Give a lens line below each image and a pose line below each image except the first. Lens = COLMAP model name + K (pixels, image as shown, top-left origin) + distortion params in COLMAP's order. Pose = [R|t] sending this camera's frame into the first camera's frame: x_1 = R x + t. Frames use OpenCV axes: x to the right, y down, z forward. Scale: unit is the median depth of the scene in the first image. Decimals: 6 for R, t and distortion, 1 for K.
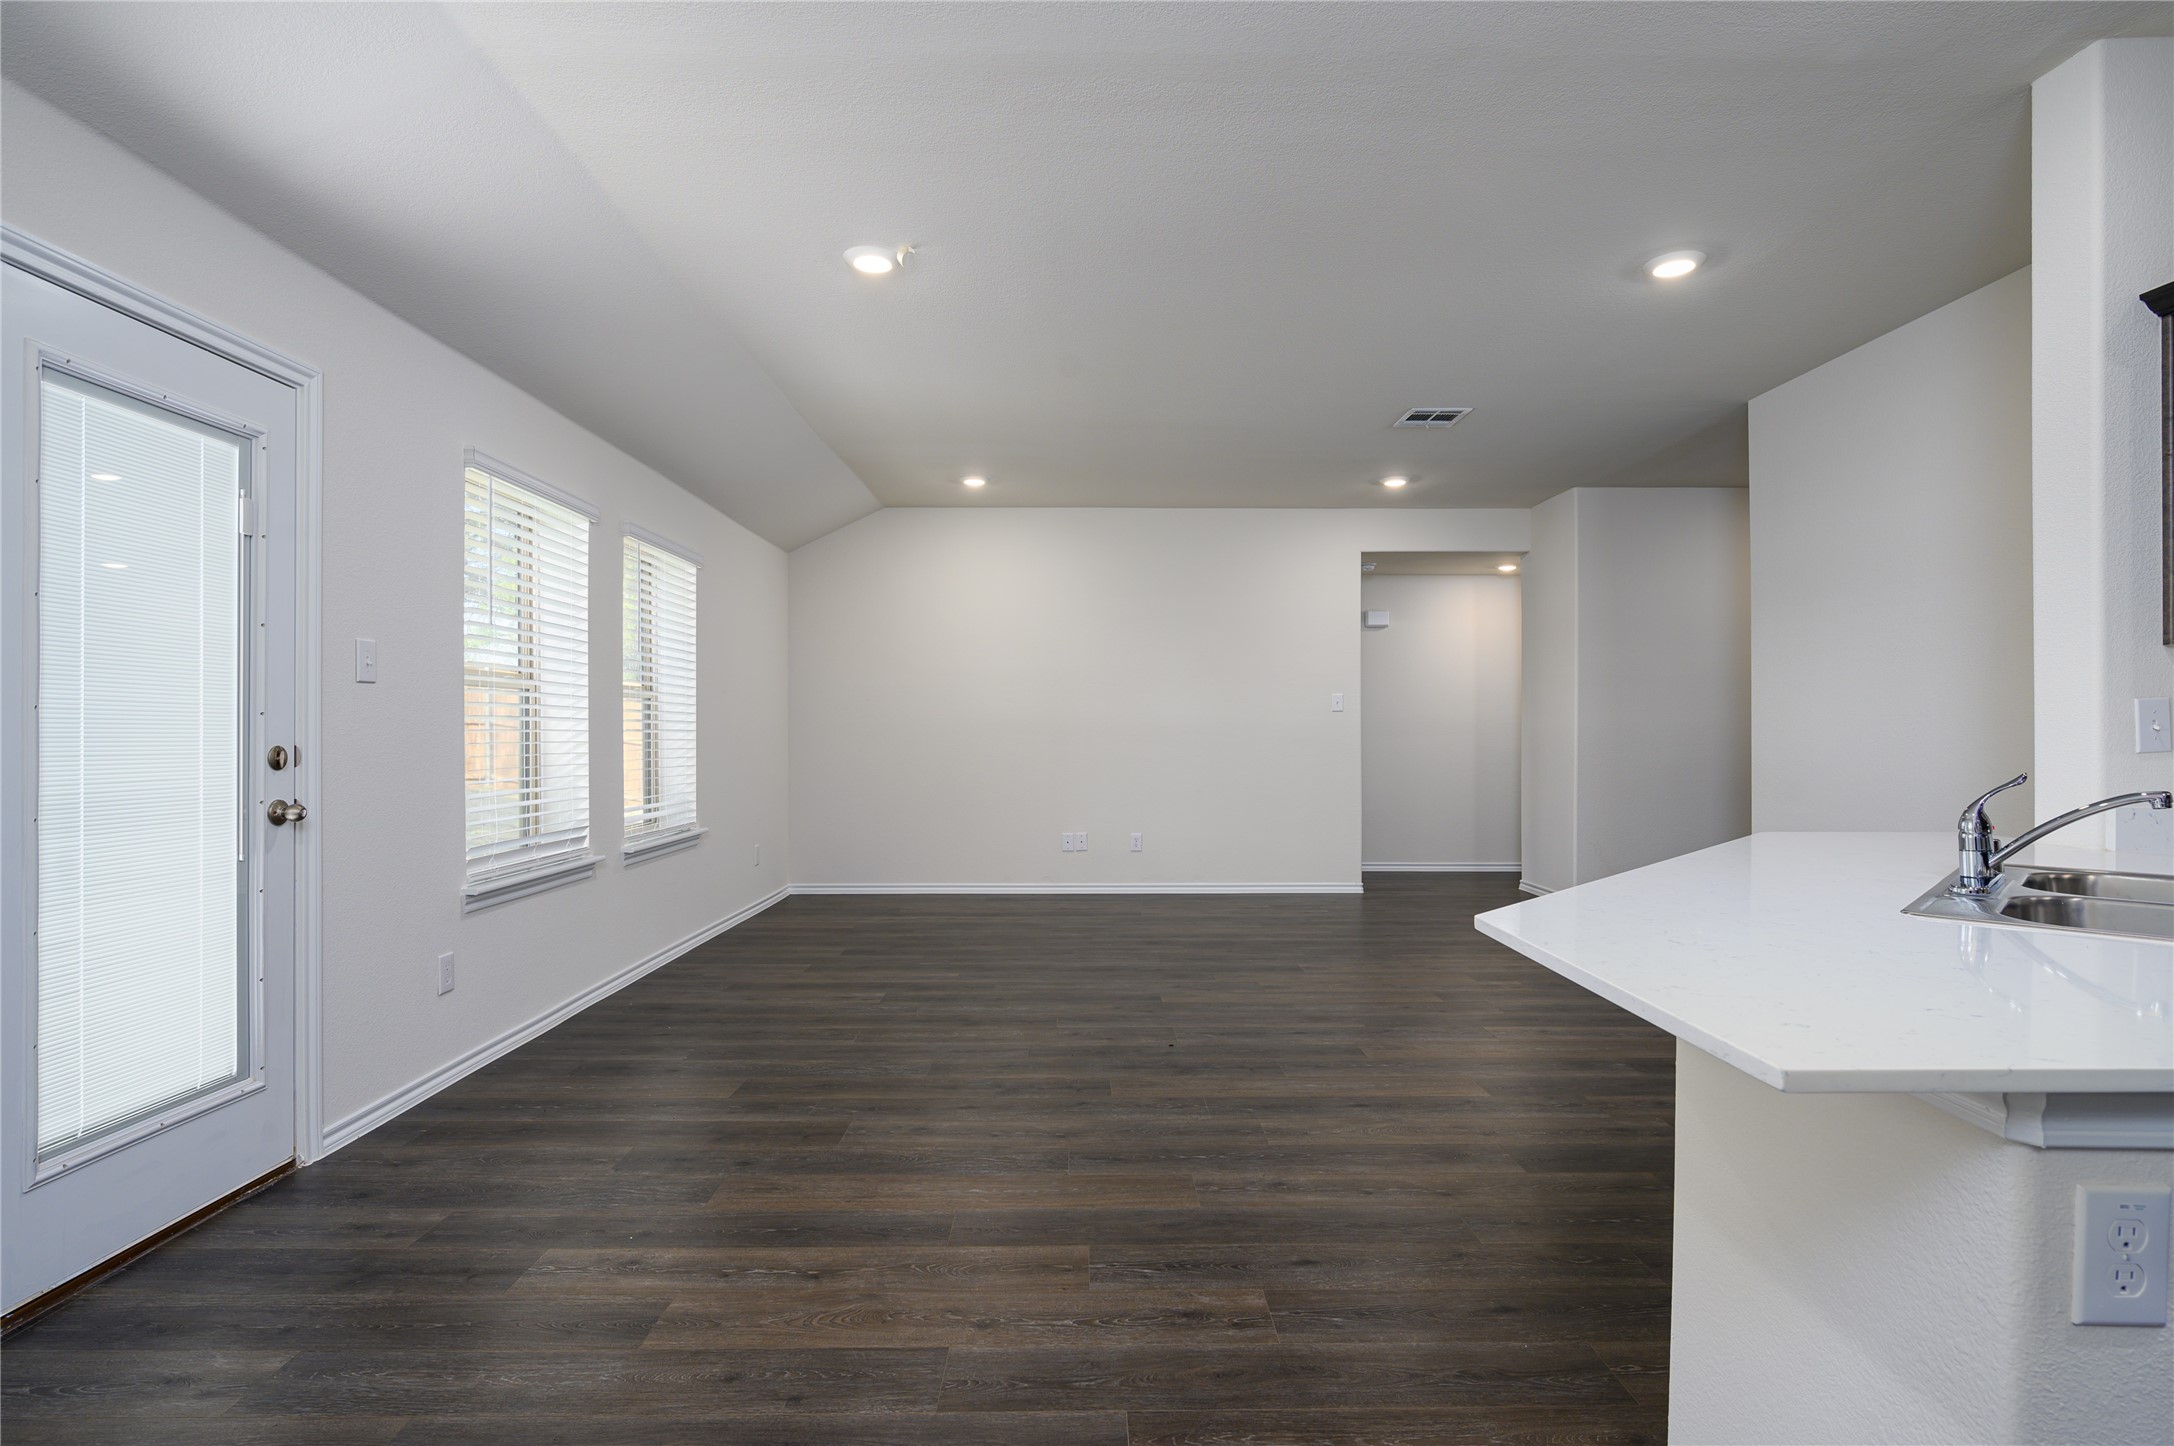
lens RADIAL K [[1052.1, 0, 1087.3], [0, 1052.1, 724.7], [0, 0, 1]] dist [-0.000188, 0.000904]
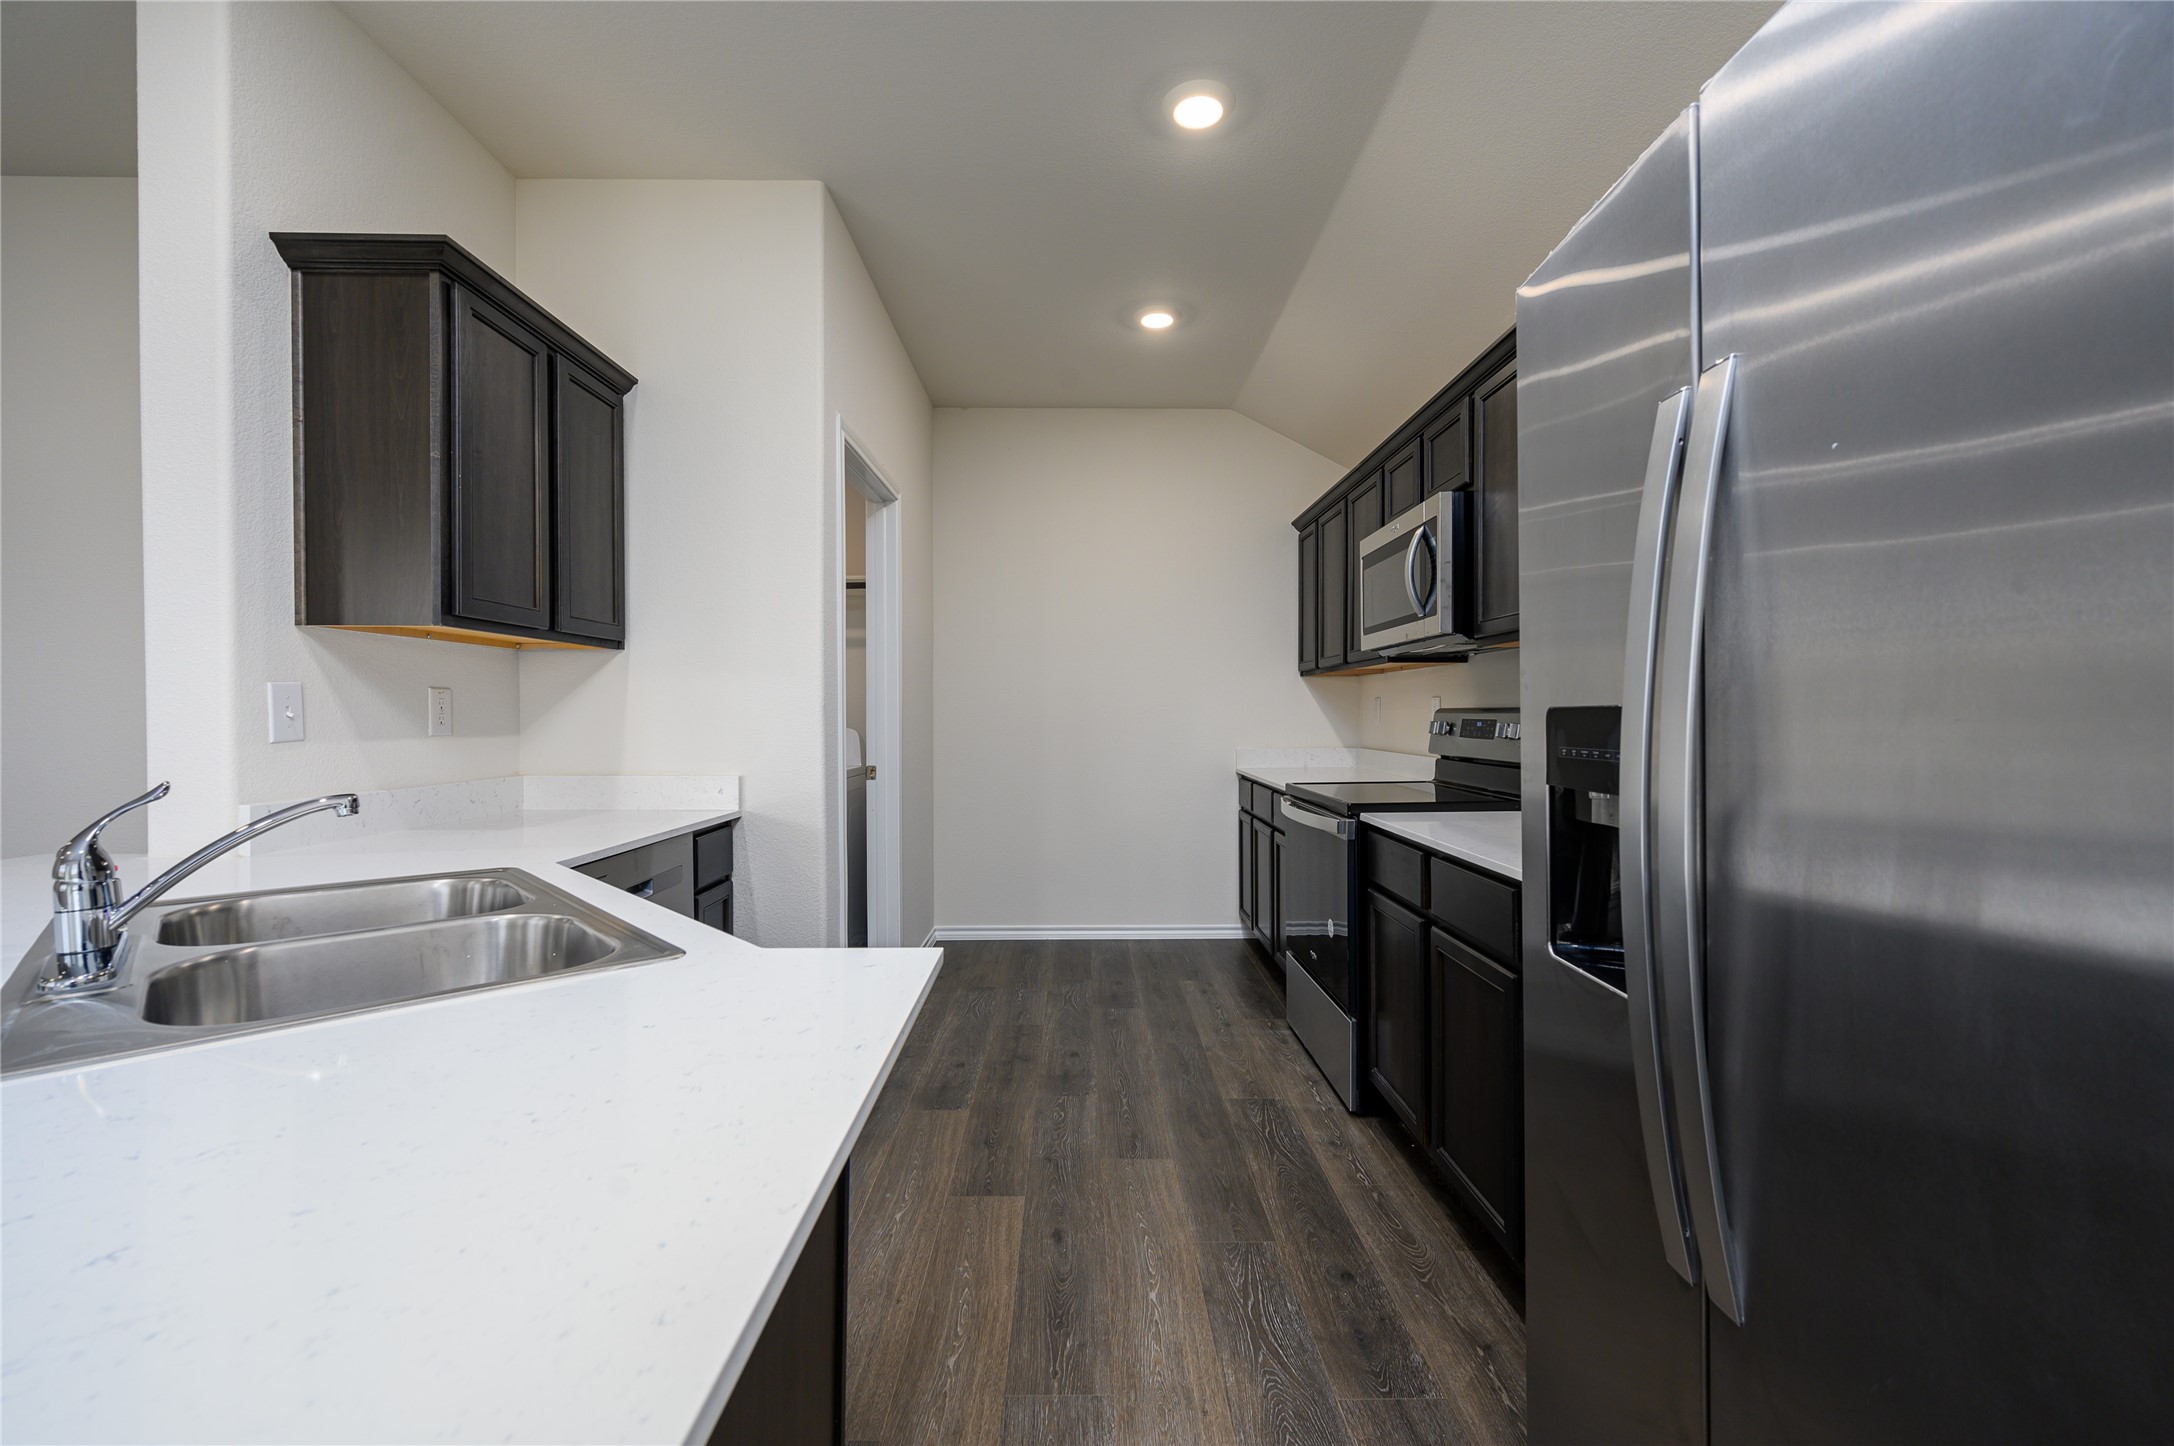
lens RADIAL K [[892.2, 0, 1093.1], [0, 892.2, 726.1], [0, 0, 1]] dist [-0.003230, 0.000491]
pose [[-0.003385, -0.012961, 0.999910, 0.193198], [-0.003391, 0.999910, 0.012950, 0.000458], [-0.999989, -0.003347, -0.003429, 0.247601]]
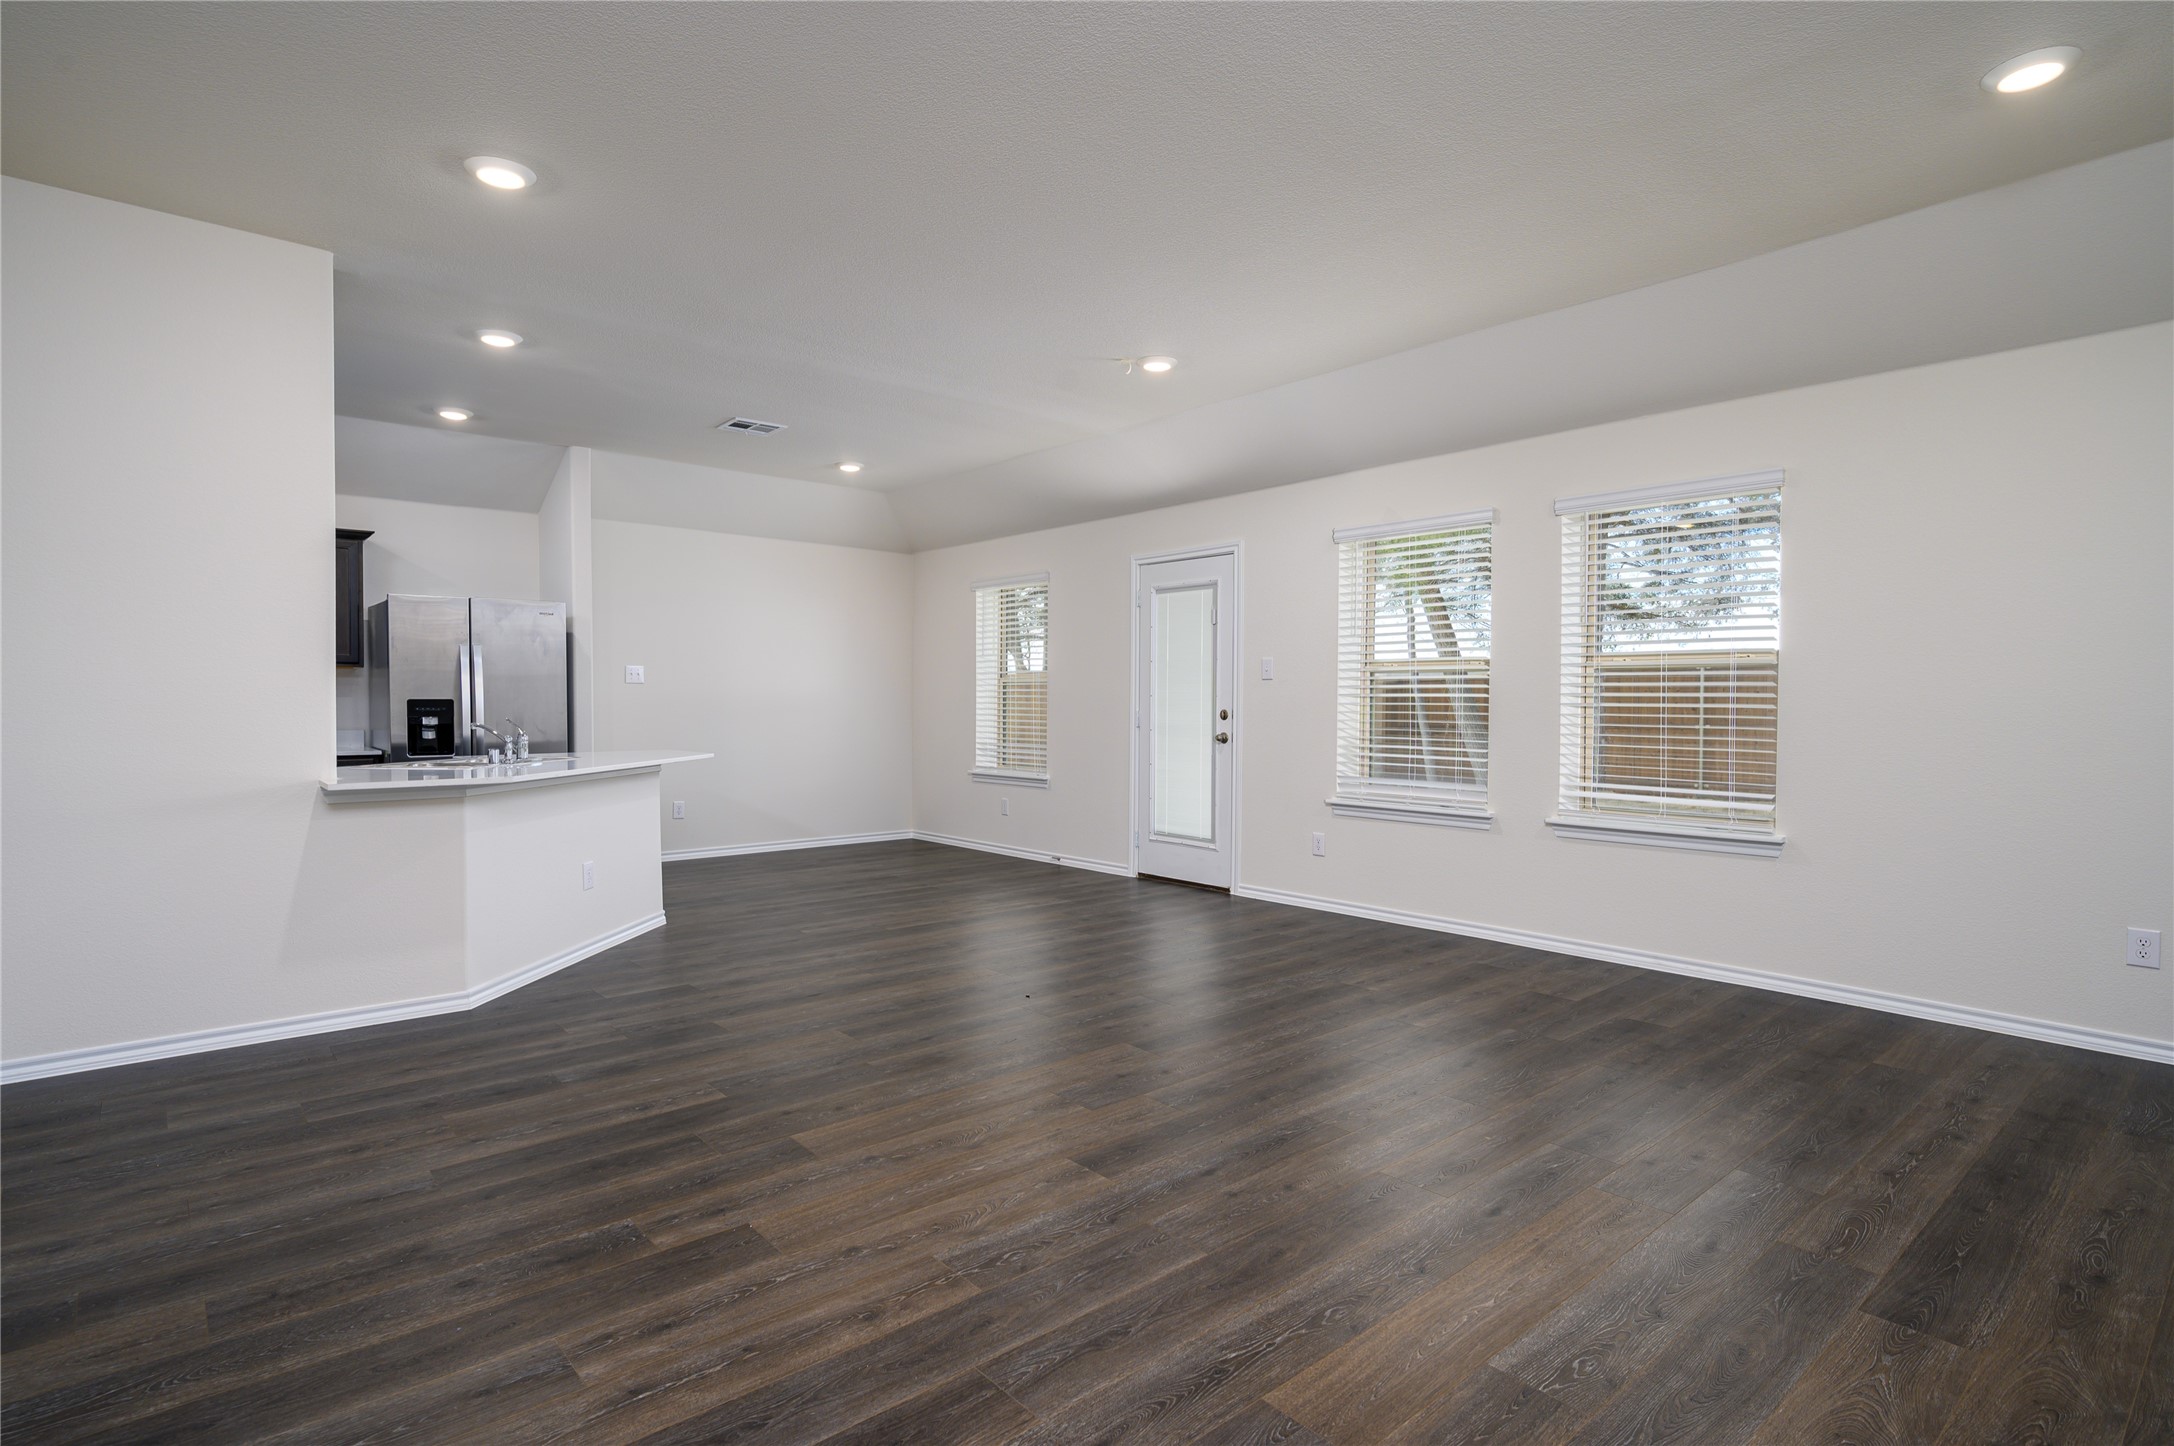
lens RADIAL K [[1080.2, 0, 1088.1], [0, 1080.2, 705.9], [0, 0, 1]] dist [-0.008384, 0.003535]
pose [[-0.764725, 0.000931, -0.644356, 0.952338], [0.001063, 0.999999, 0.000184, 0.010679], [0.644356, -0.000545, -0.764725, 2.482931]]
